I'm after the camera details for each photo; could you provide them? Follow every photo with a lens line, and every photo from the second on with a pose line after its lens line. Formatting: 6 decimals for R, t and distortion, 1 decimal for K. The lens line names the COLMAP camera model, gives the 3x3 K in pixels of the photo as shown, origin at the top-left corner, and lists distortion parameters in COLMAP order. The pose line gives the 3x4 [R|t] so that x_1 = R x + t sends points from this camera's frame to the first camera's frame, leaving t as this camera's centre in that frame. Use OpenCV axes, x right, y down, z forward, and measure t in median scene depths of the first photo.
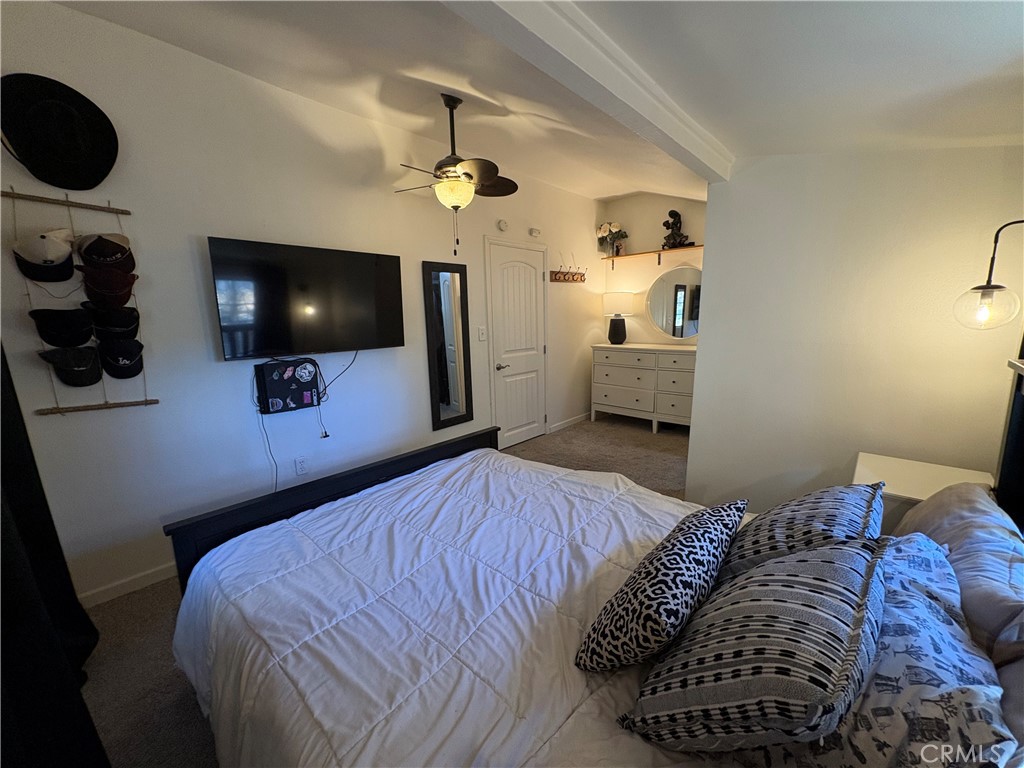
lens RADIAL K [[405.5, 0, 513.4], [0, 405.5, 383.0], [0, 0, 1]] dist [-0.002151, 0.000103]
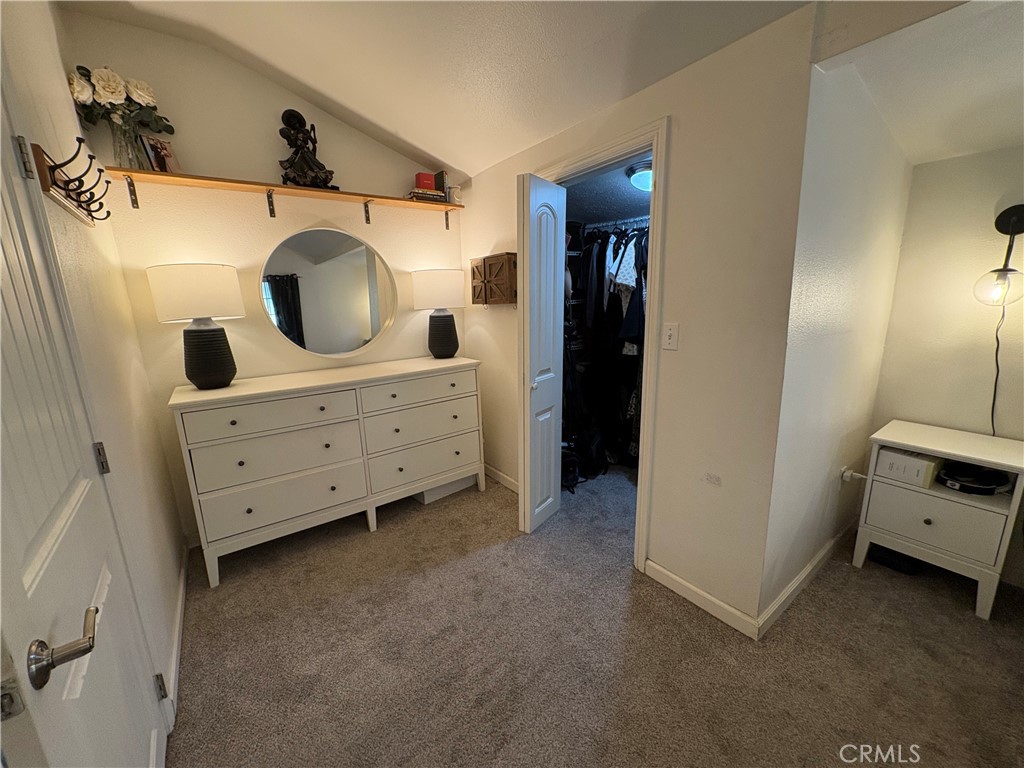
lens RADIAL K [[405.5, 0, 513.4], [0, 405.5, 383.0], [0, 0, 1]] dist [-0.002151, 0.000103]
pose [[0.201087, -0.188444, 0.961277, -0.103343], [0.194852, 0.969407, 0.149277, -0.115153], [-0.959998, 0.157289, 0.231654, 0.666366]]
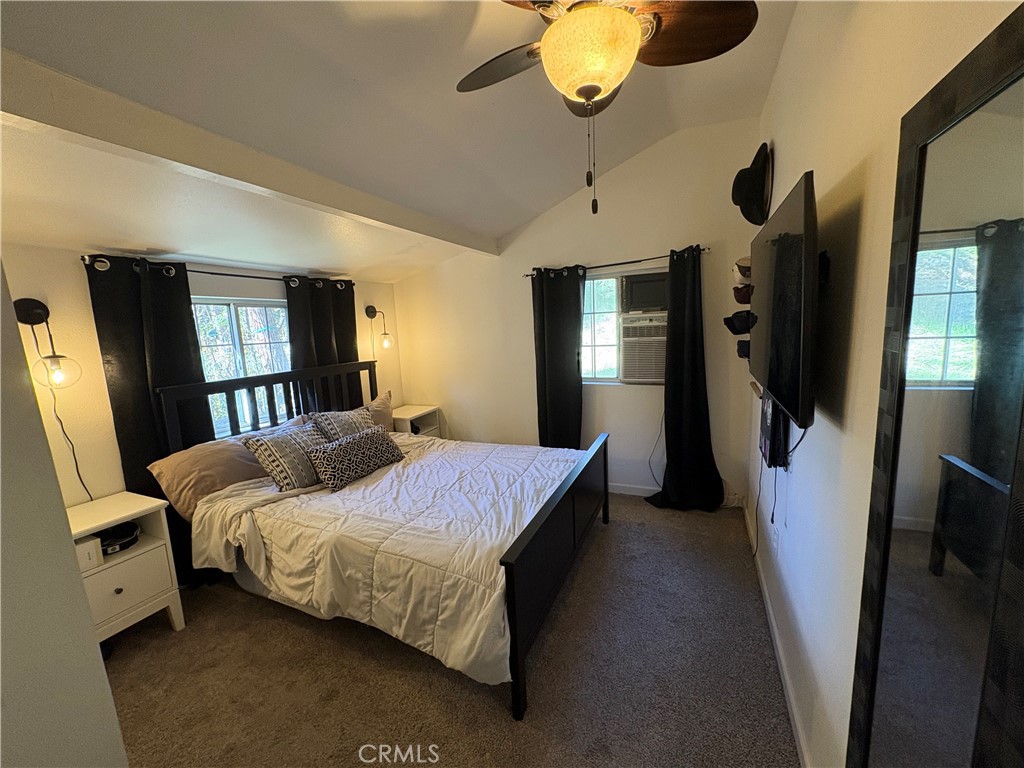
lens RADIAL K [[405.5, 0, 513.4], [0, 405.5, 383.0], [0, 0, 1]] dist [-0.002151, 0.000103]
pose [[-0.950258, 0.112071, -0.290603, 0.045549], [0.016056, 0.949408, 0.313635, -0.166584], [0.311051, 0.293368, -0.903982, 0.819561]]
